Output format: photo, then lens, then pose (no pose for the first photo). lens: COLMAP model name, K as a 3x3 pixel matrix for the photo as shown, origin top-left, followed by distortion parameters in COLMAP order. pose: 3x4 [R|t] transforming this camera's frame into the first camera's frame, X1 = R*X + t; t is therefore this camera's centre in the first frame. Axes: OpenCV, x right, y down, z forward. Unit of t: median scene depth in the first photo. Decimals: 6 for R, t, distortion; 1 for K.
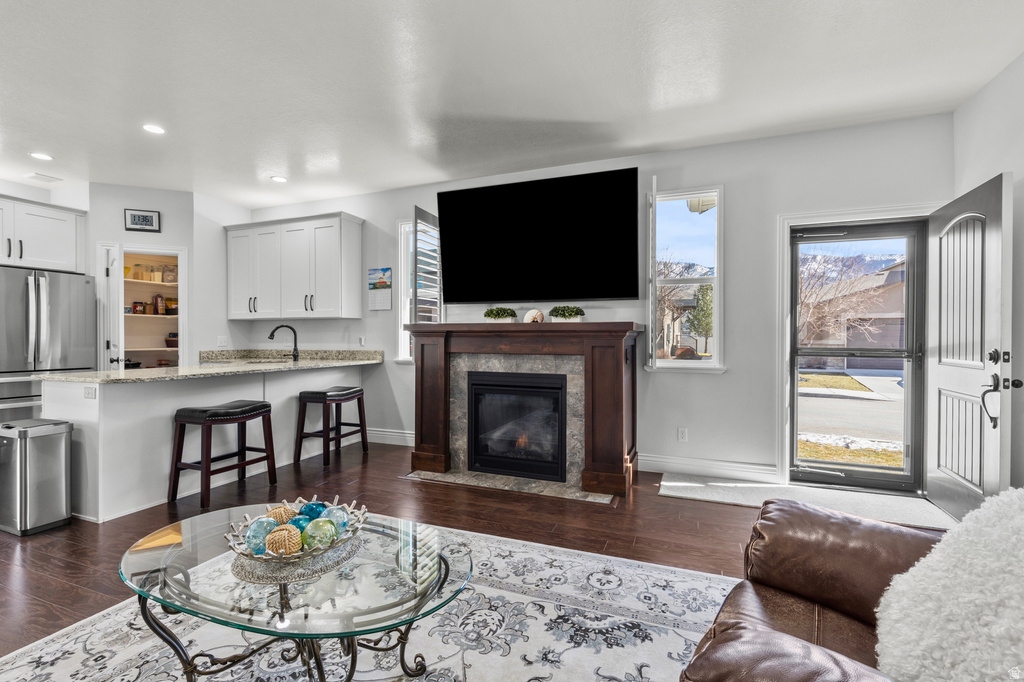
lens RADIAL K [[456.5, 0, 510.3], [0, 456.5, 338.9], [0, 0, 1]] dist [0.002737, -0.001681]
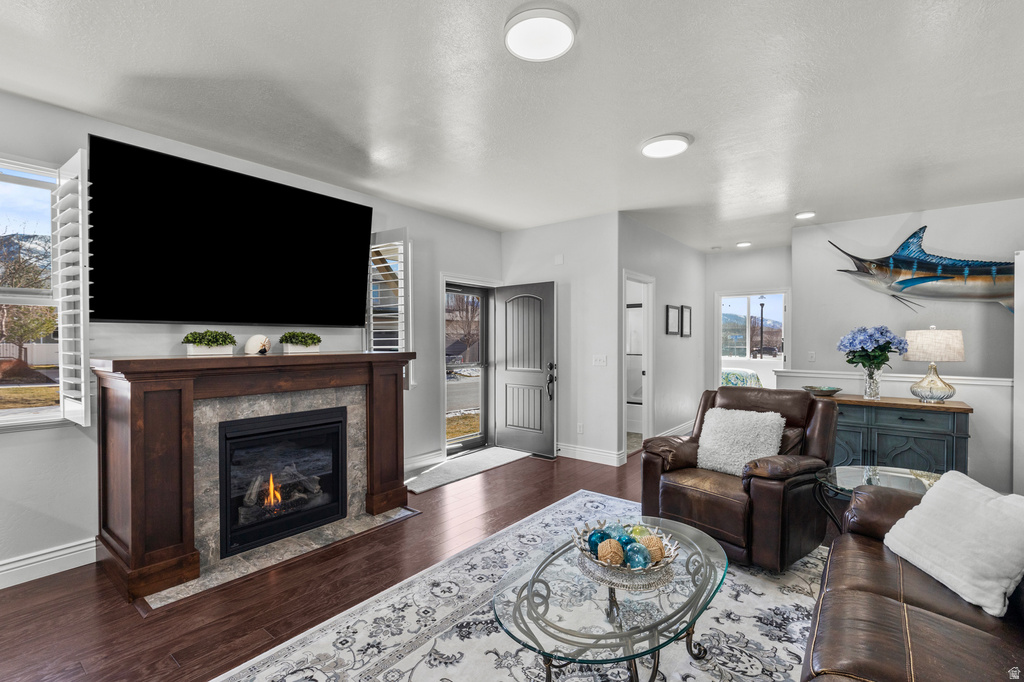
lens RADIAL K [[456.5, 0, 515.3], [0, 456.5, 344.5], [0, 0, 1]] dist [0.002737, -0.001681]
pose [[0.288635, -0.013410, 0.957345, -0.620103], [0.007768, 0.999902, 0.011664, -0.054529], [-0.957408, 0.004070, 0.288711, 0.330047]]
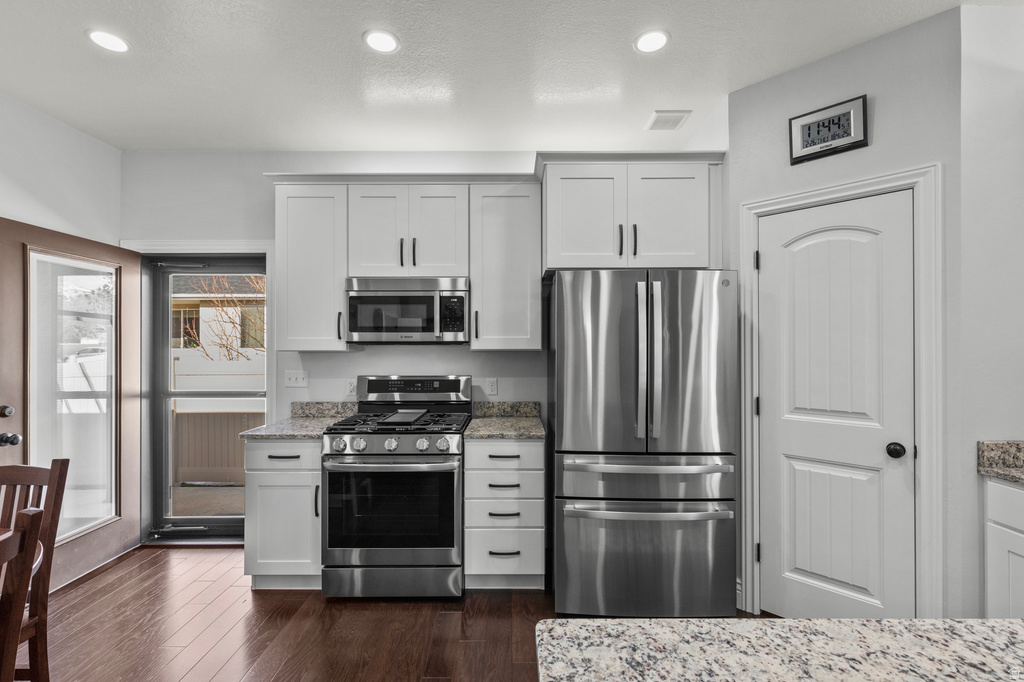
lens RADIAL K [[456.5, 0, 508.1], [0, 456.5, 344.1], [0, 0, 1]] dist [0.002737, -0.001681]
pose [[0.359809, -0.006756, -0.933001, -0.595705], [-0.002896, 0.999961, -0.008358, -0.056069], [0.933021, 0.005709, 0.359776, 0.654934]]
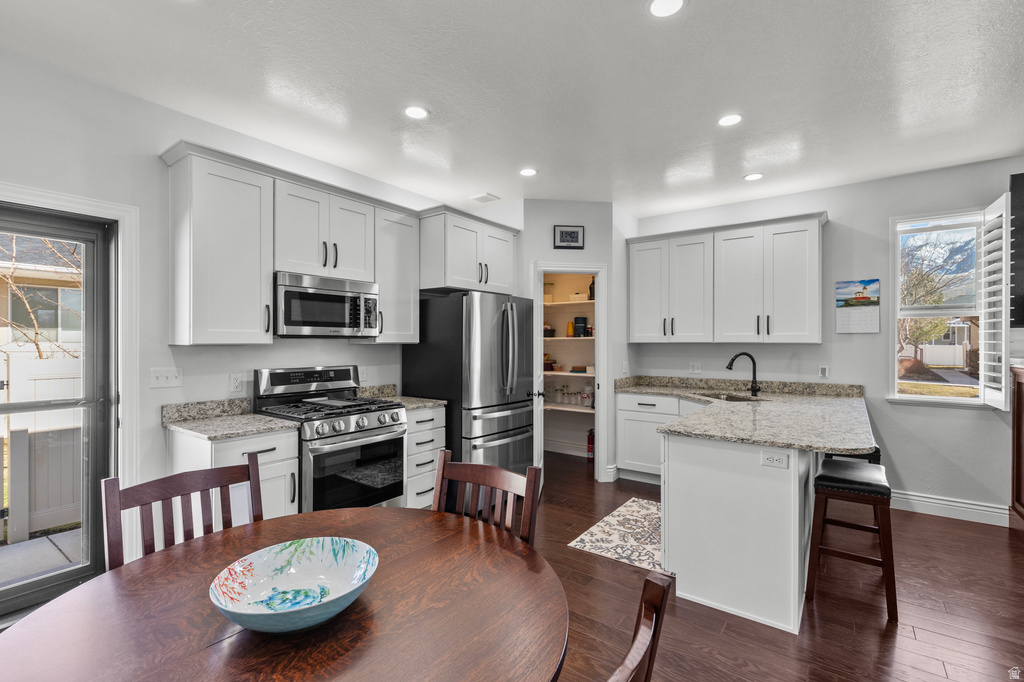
lens RADIAL K [[456.5, 0, 509.5], [0, 456.5, 340.4], [0, 0, 1]] dist [0.002737, -0.001681]
pose [[0.964647, 0.002380, -0.263536, -0.801678], [-0.003850, 0.999980, -0.005063, -0.054374], [0.263519, 0.005898, 0.964636, 0.098613]]
